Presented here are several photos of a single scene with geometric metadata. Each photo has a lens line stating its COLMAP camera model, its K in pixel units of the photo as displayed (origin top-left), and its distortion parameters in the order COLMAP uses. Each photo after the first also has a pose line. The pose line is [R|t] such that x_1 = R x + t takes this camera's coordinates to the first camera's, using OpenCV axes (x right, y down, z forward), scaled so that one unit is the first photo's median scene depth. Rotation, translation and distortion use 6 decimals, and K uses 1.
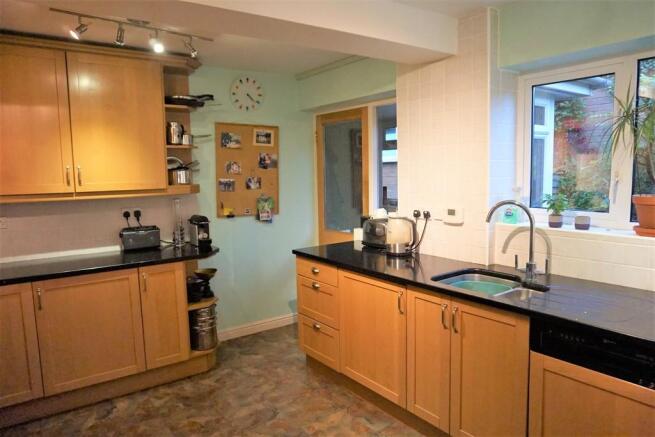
lens RADIAL K [[458.0, 0, 329.2], [0, 458.0, 218.6], [0, 0, 1]] dist [-0.007604, -0.000425]
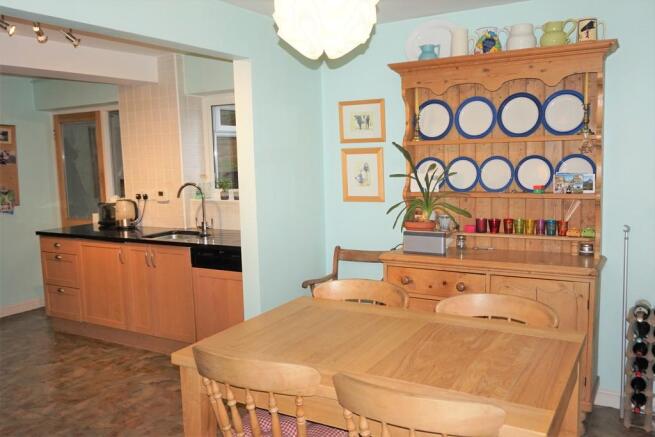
lens RADIAL K [[591.0, 0, 325.9], [0, 591.0, 215.8], [0, 0, 1]] dist [0.021643, 0.002160]
pose [[0.926421, -0.045763, 0.373698, 0.044009], [0.051825, 0.998637, -0.006184, 0.076415], [-0.372906, 0.025096, 0.927530, -0.734286]]
